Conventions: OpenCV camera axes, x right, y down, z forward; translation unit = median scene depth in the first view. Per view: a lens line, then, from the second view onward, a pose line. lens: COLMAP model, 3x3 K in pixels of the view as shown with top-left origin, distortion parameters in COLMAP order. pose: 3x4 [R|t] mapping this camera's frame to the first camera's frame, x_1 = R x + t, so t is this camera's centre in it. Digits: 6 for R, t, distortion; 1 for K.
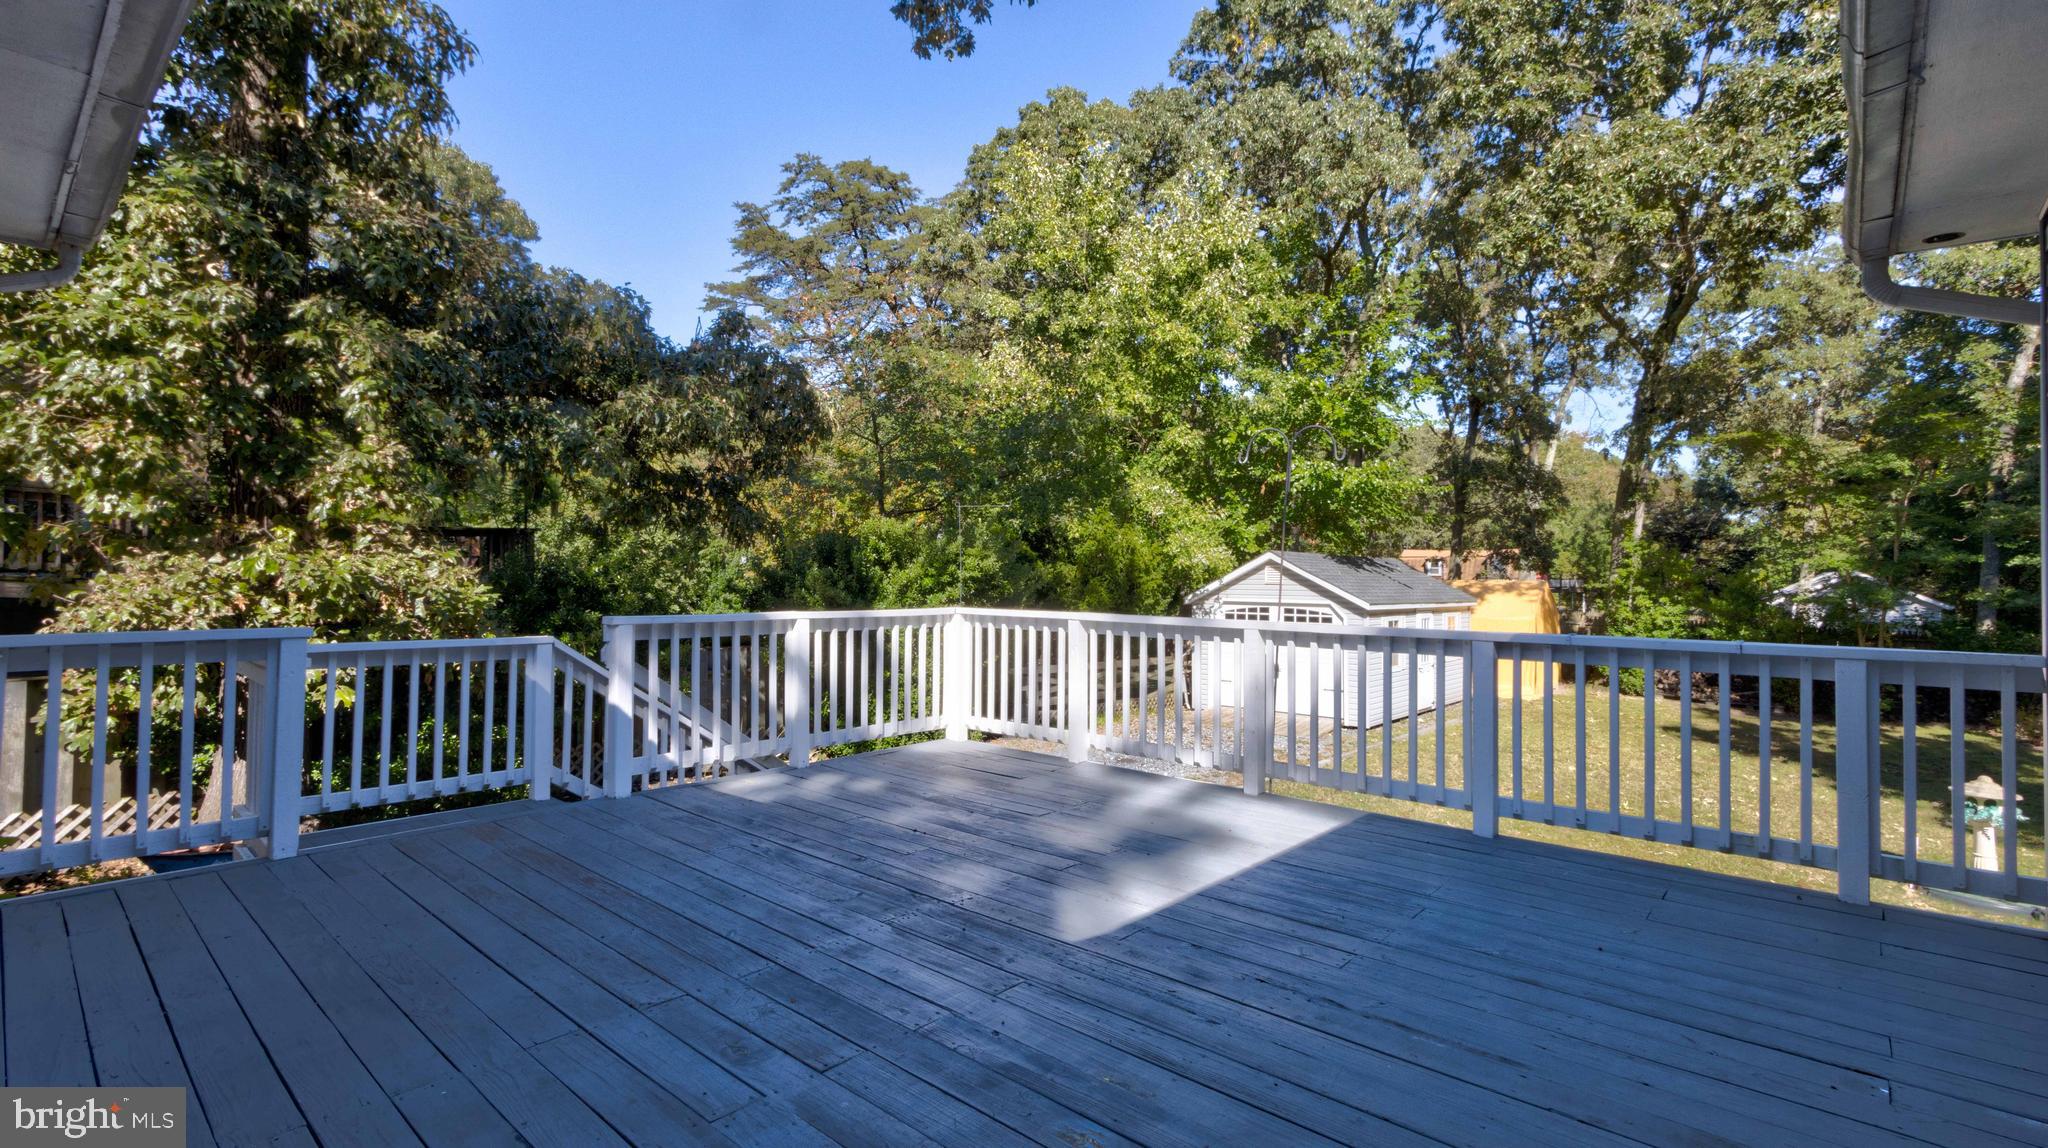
lens RADIAL K [[934.7, 0, 1012.8], [0, 934.7, 571.2], [0, 0, 1]] dist [0.004503, 0.000584]
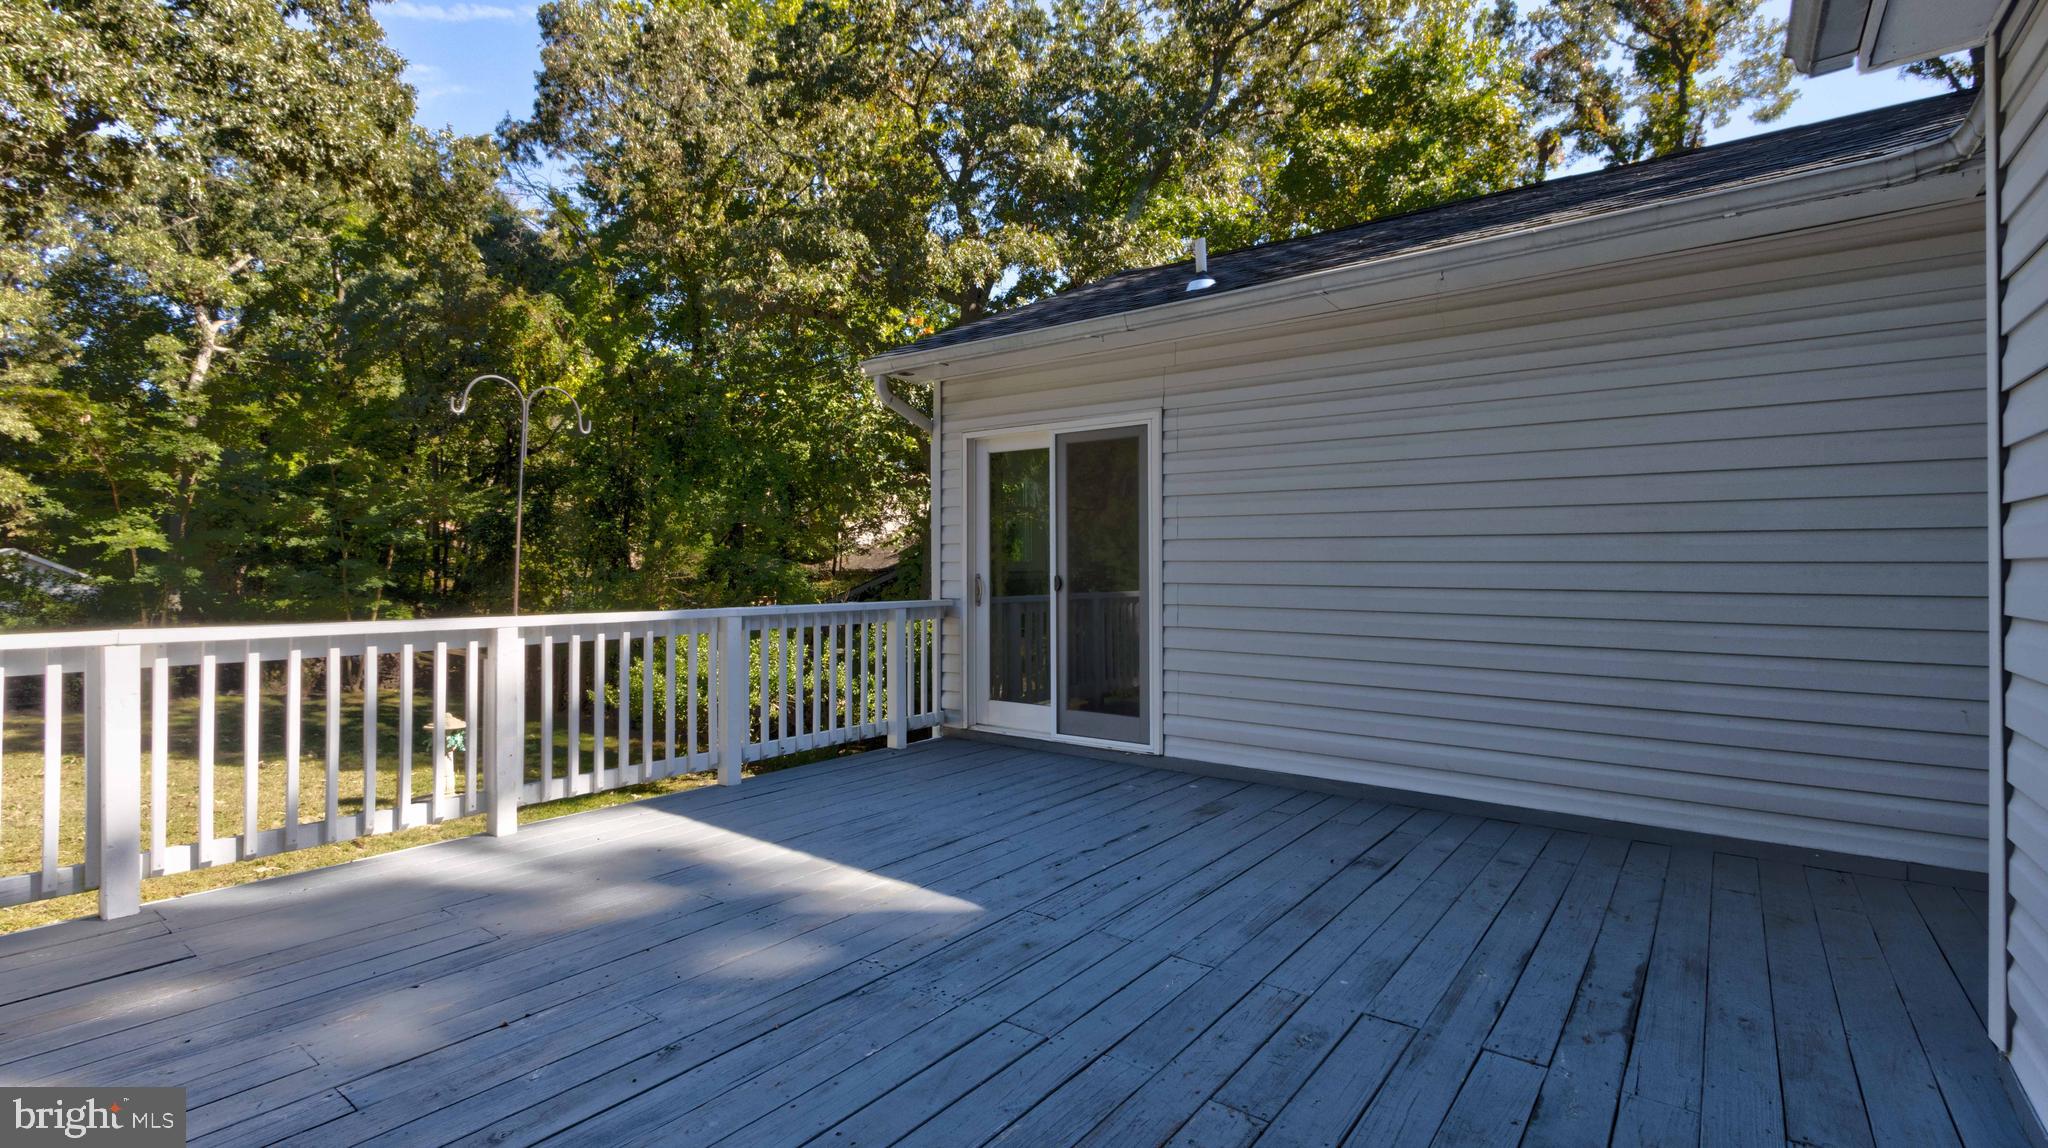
lens RADIAL K [[934.7, 0, 1022.1], [0, 934.7, 564.6], [0, 0, 1]] dist [0.004503, 0.000584]
pose [[-0.078972, -0.008868, 0.996837, -0.863425], [-0.007594, 0.999937, 0.008293, -0.001047], [-0.996848, -0.006915, -0.079034, 0.947570]]
